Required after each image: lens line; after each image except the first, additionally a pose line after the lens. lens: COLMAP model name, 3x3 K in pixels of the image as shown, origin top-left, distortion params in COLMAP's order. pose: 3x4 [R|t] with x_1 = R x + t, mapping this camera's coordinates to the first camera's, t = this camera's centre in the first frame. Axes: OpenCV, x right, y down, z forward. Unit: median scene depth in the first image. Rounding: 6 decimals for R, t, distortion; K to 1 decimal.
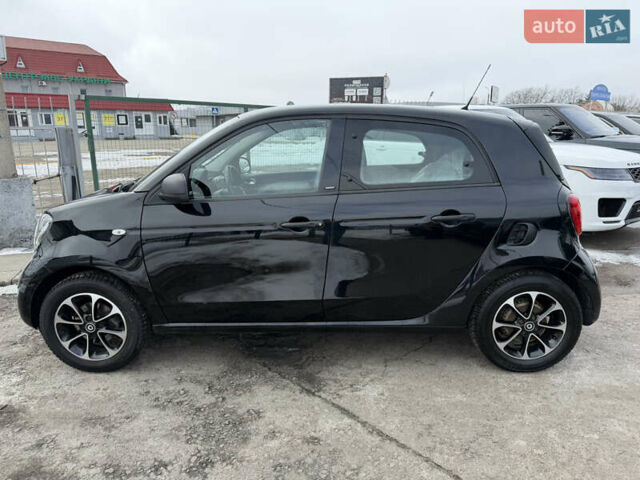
lens RADIAL K [[465.1, 0, 320.0], [0, 465.1, 245.0], [0, 0, 1]] dist [0.006280, -0.002525]
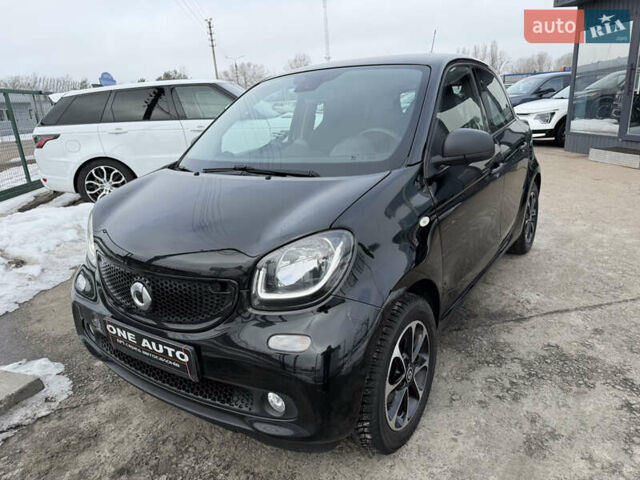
lens RADIAL K [[465.1, 0, 320.0], [0, 465.1, 245.0], [0, 0, 1]] dist [0.006280, -0.002525]
pose [[0.516393, -0.276277, 0.810561, -1.159994], [0.263591, 0.951854, 0.156508, -0.156855], [-0.814775, 0.132837, 0.564355, 0.769474]]
